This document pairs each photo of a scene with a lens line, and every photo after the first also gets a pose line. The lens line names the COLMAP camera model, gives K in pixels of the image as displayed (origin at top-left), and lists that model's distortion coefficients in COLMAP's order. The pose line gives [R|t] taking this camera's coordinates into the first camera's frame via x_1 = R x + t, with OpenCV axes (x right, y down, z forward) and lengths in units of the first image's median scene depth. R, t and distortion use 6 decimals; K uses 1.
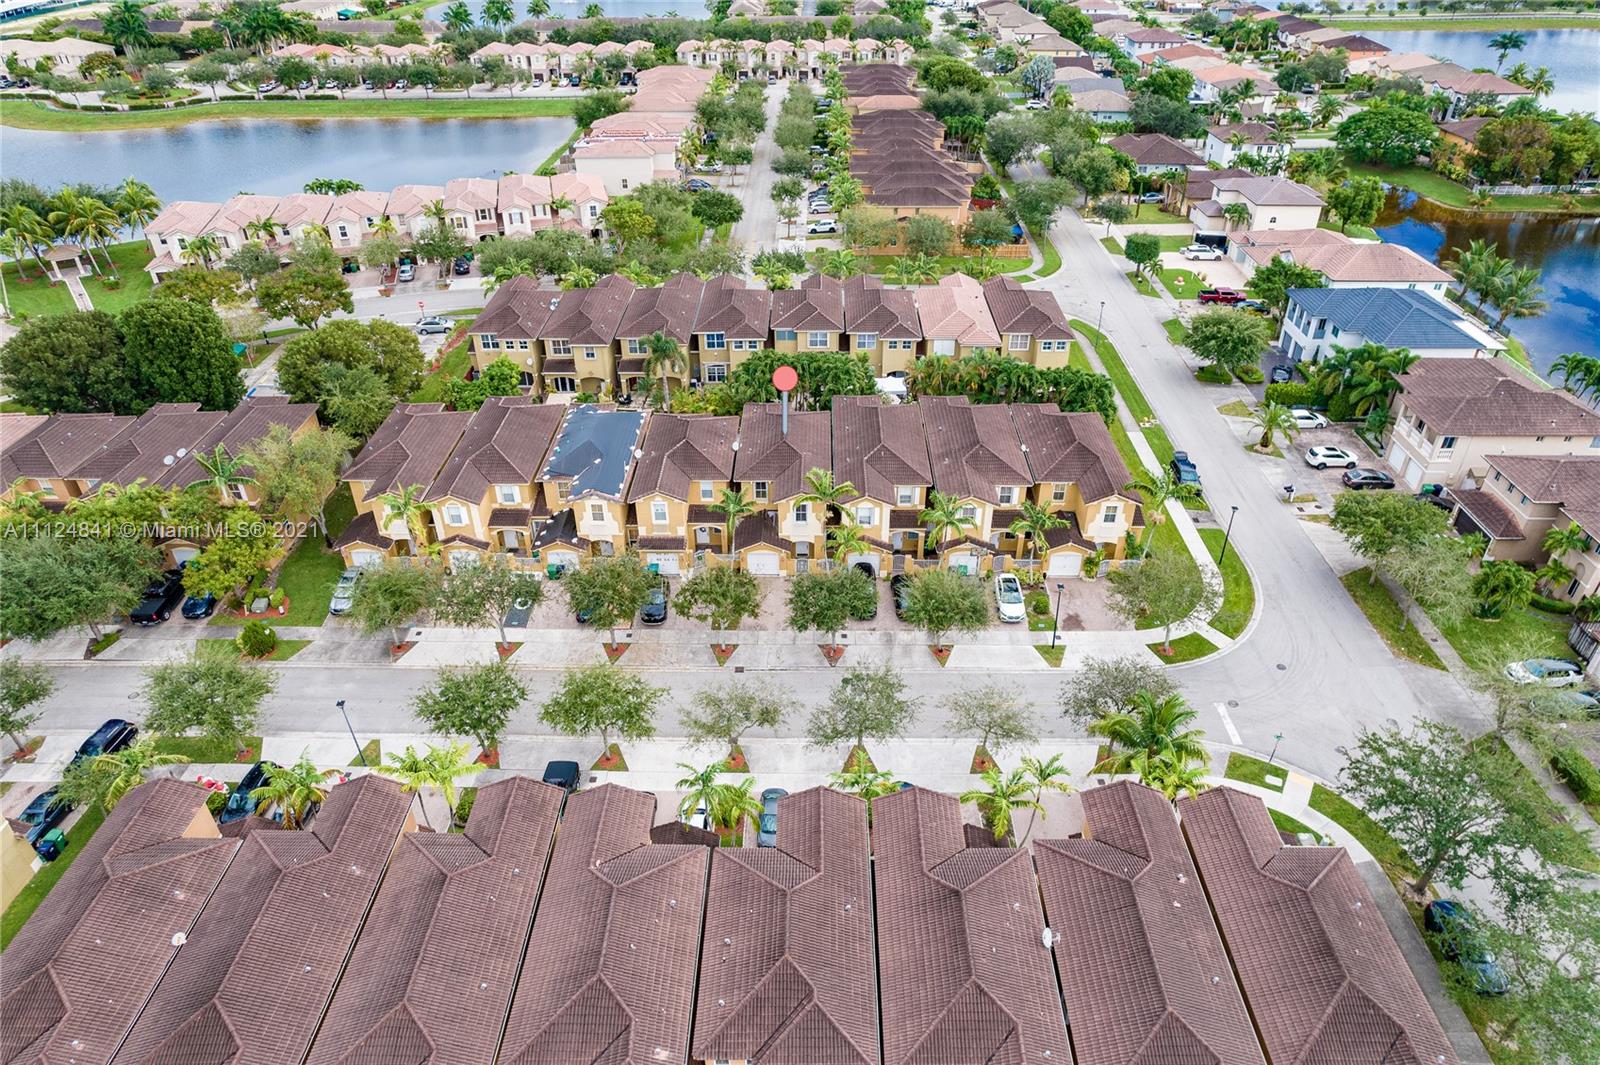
lens RADIAL K [[1024.1, 0, 801.9], [0, 1024.1, 537.6], [0, 0, 1]] dist [-0.079275, 0.072732]
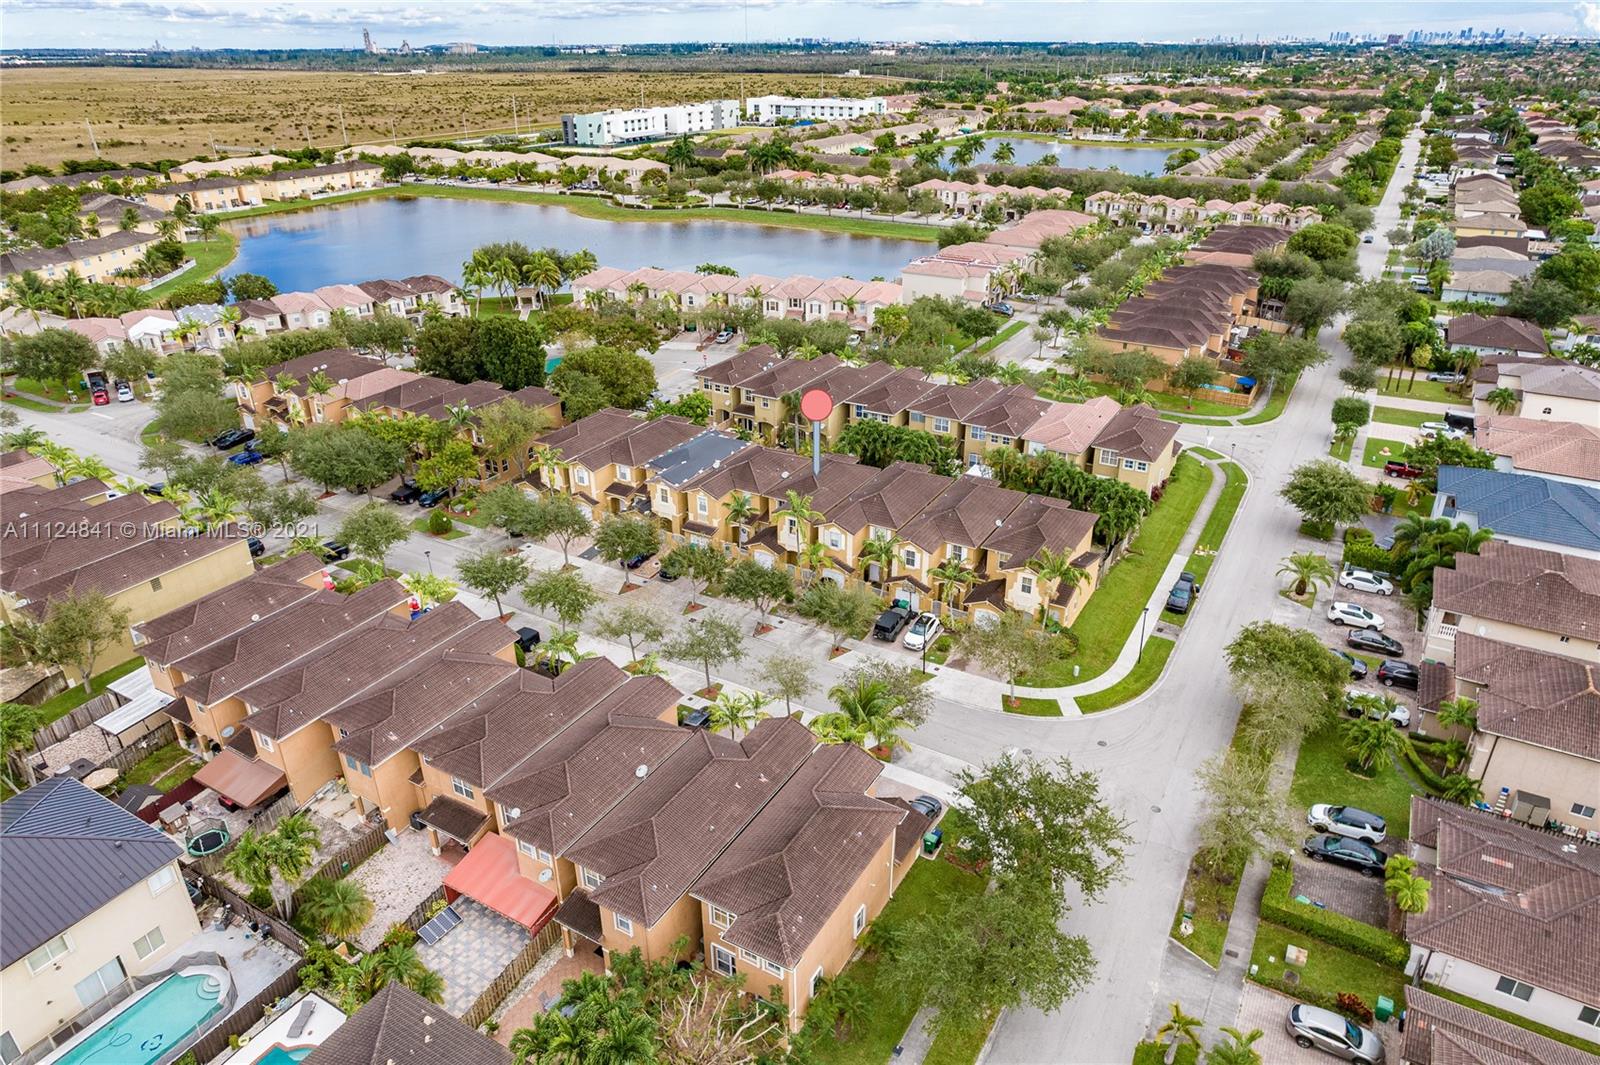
lens RADIAL K [[1024.1, 0, 801.9], [0, 1024.1, 537.6], [0, 0, 1]] dist [-0.079275, 0.072732]
pose [[0.871398, 0.216418, -0.440261, 0.475252], [-0.270172, 0.960784, -0.062455, 0.053843], [0.409479, 0.173370, 0.895695, -0.113006]]
